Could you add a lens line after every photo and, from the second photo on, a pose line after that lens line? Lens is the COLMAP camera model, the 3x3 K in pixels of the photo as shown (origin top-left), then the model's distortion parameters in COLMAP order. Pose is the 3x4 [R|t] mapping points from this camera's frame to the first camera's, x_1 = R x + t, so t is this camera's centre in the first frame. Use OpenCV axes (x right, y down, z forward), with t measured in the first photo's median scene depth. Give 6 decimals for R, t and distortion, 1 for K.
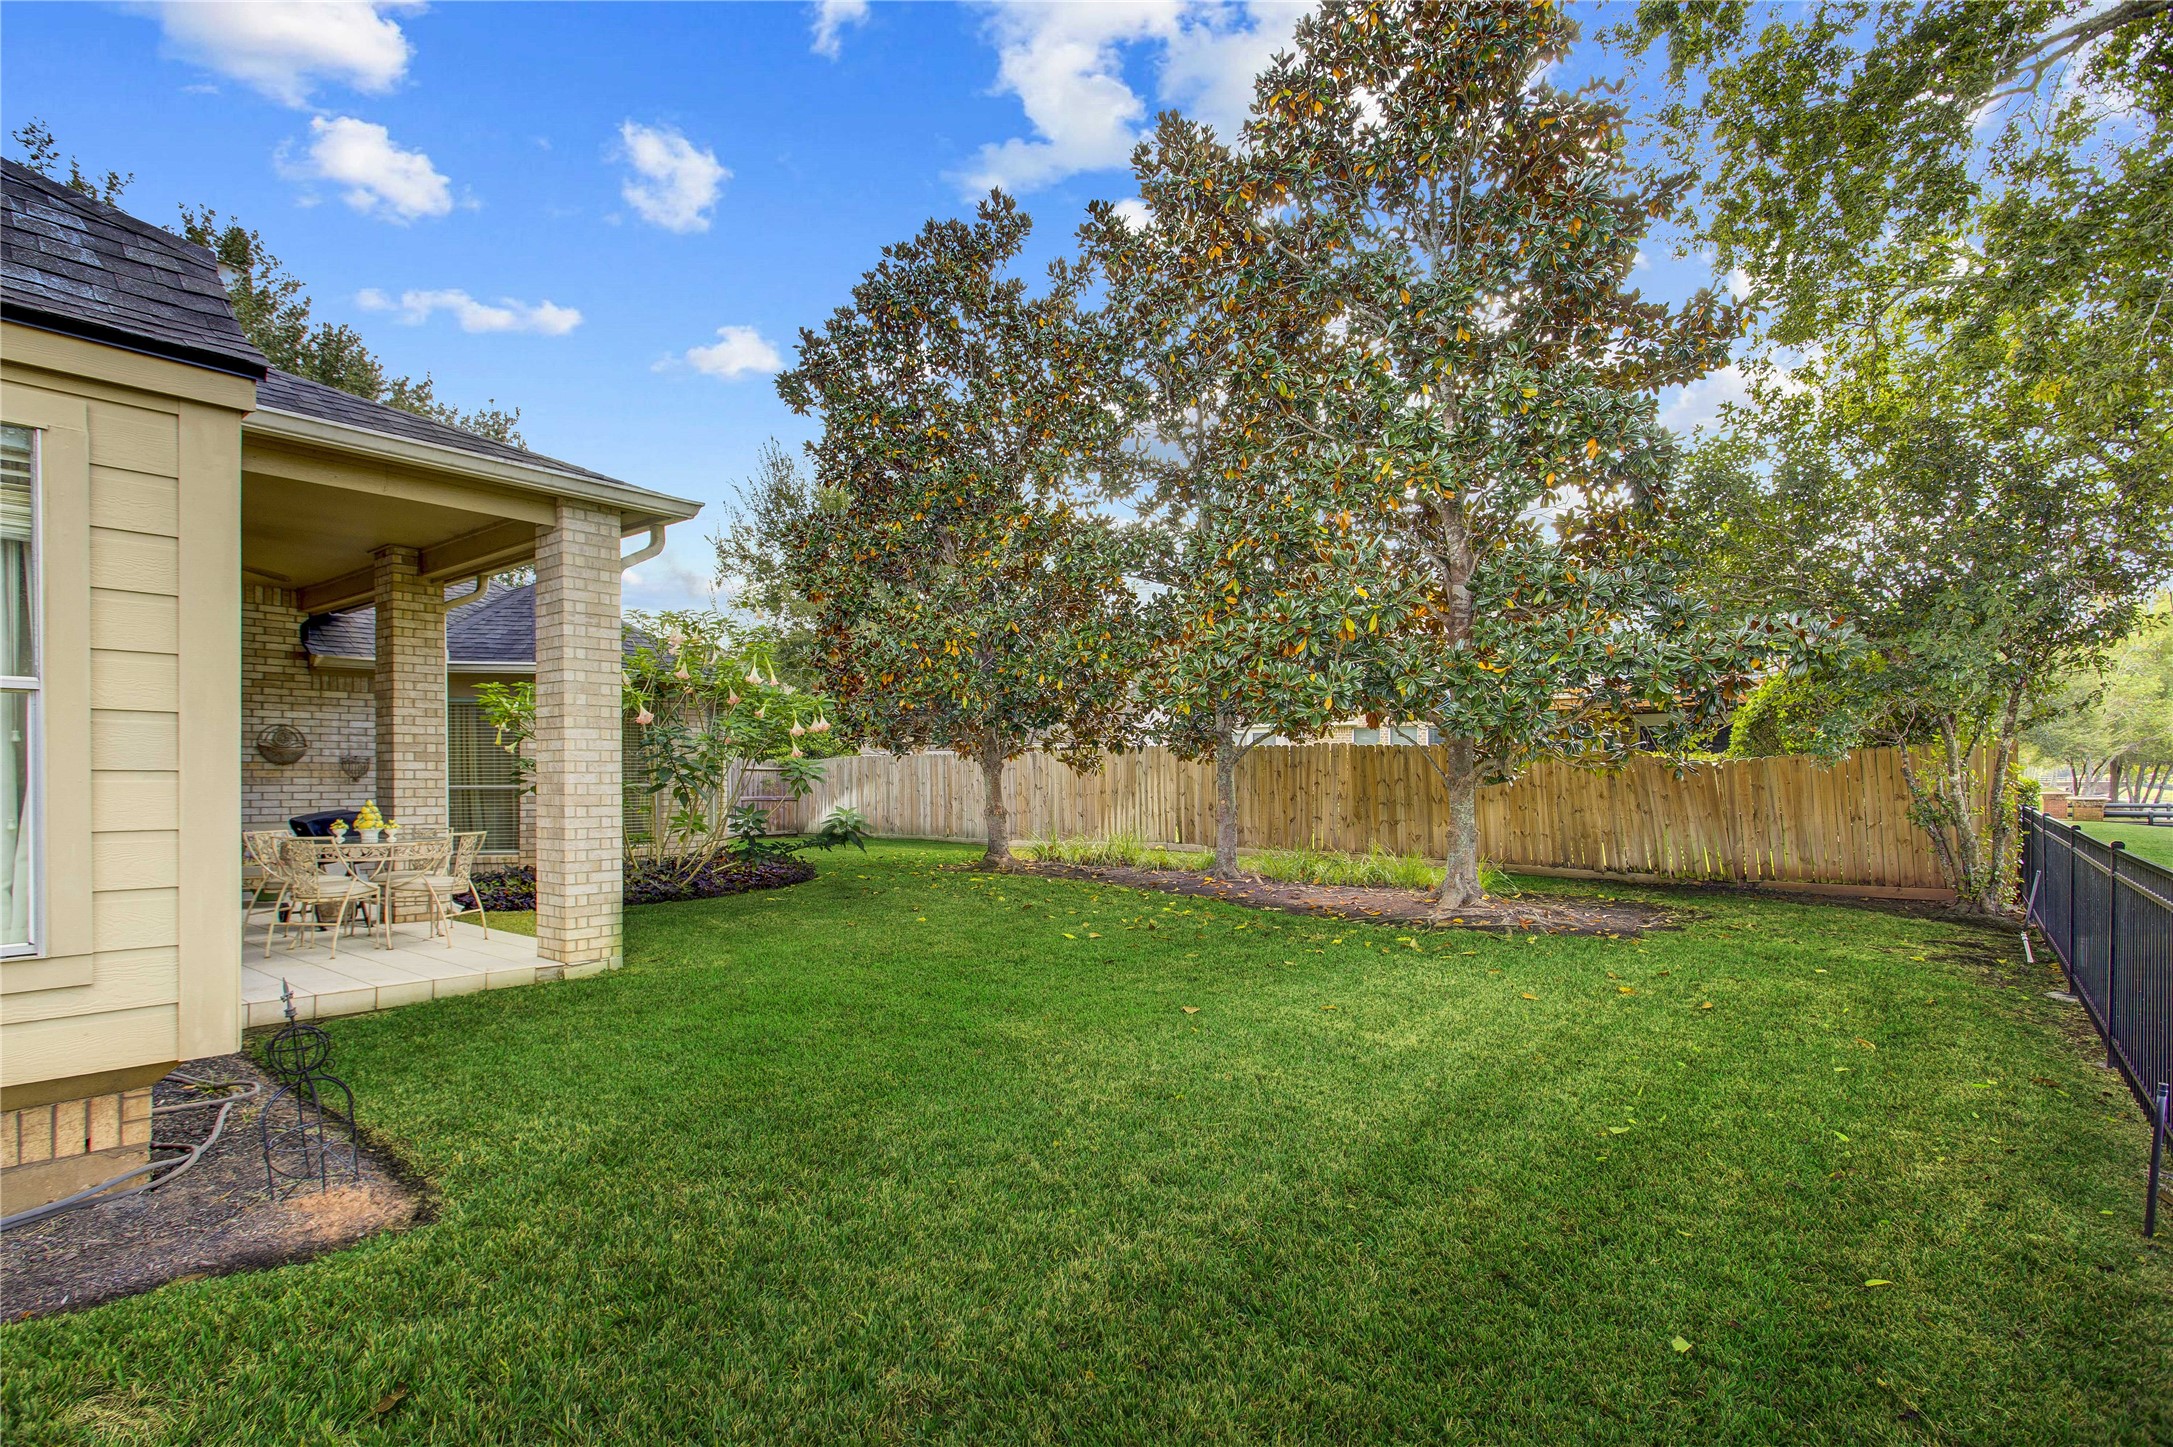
lens RADIAL K [[1077.6, 0, 1070.4], [0, 1077.6, 788.2], [0, 0, 1]] dist [-0.002228, -0.000346]
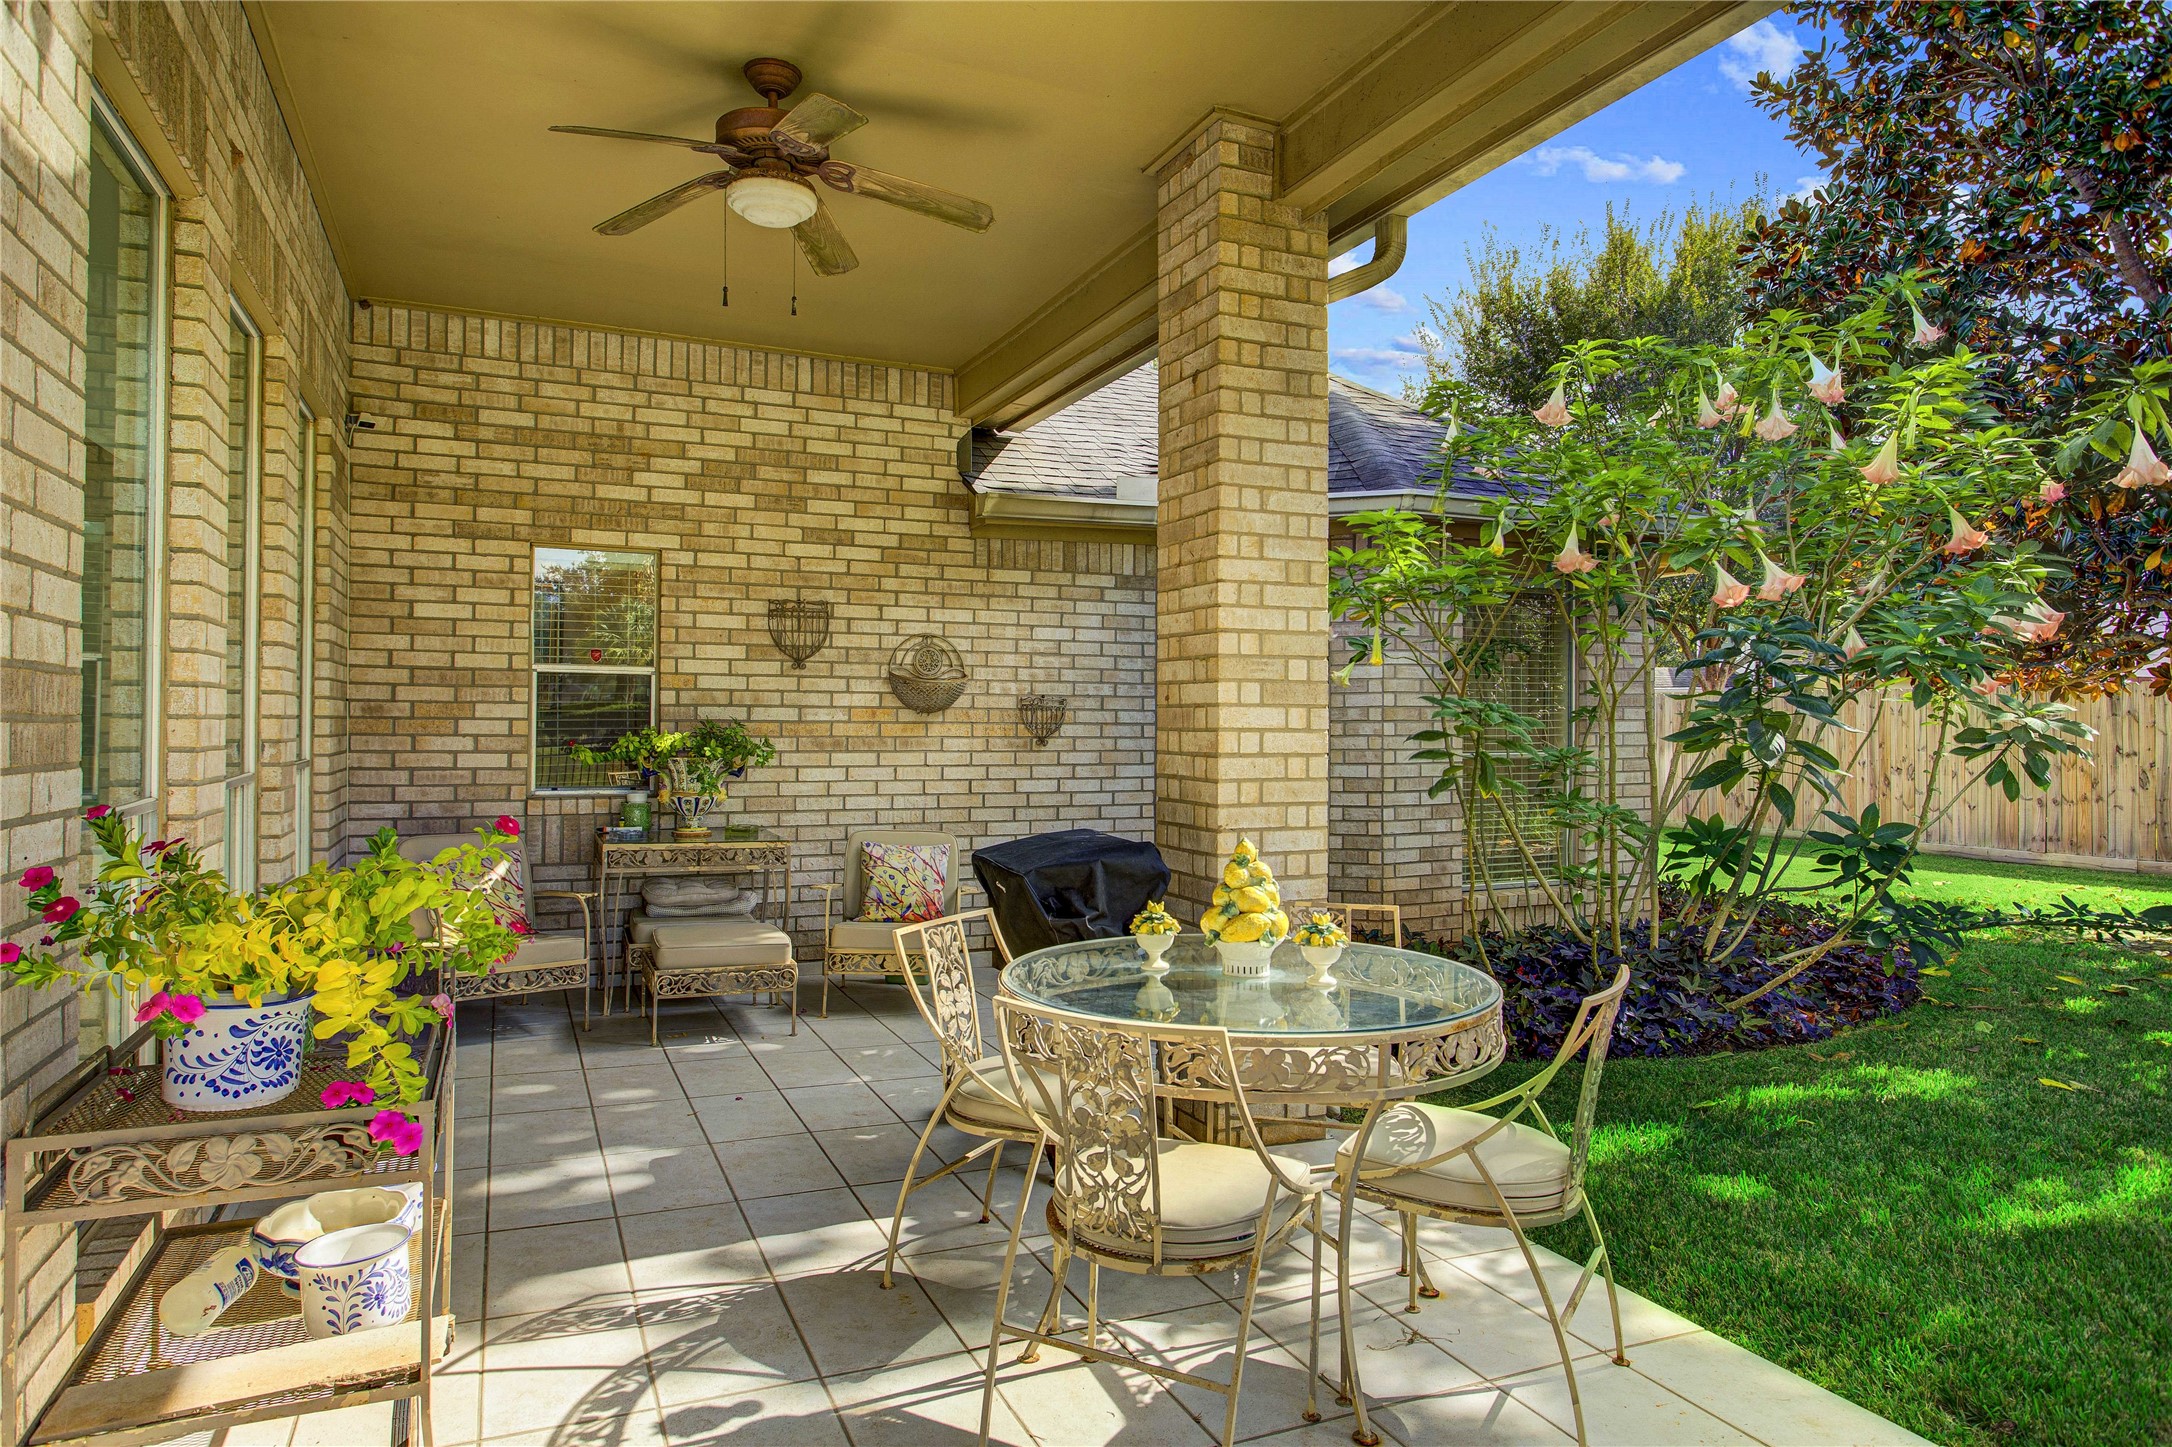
lens RADIAL K [[1343.2, 0, 1088.5], [0, 1343.2, 719.3], [0, 0, 1]] dist [0.001767, 0.000114]
pose [[0.889258, 0.003388, -0.457393, -0.370736], [-0.009381, 0.999897, -0.010831, -0.012333], [0.457309, 0.013923, 0.889199, 0.465163]]
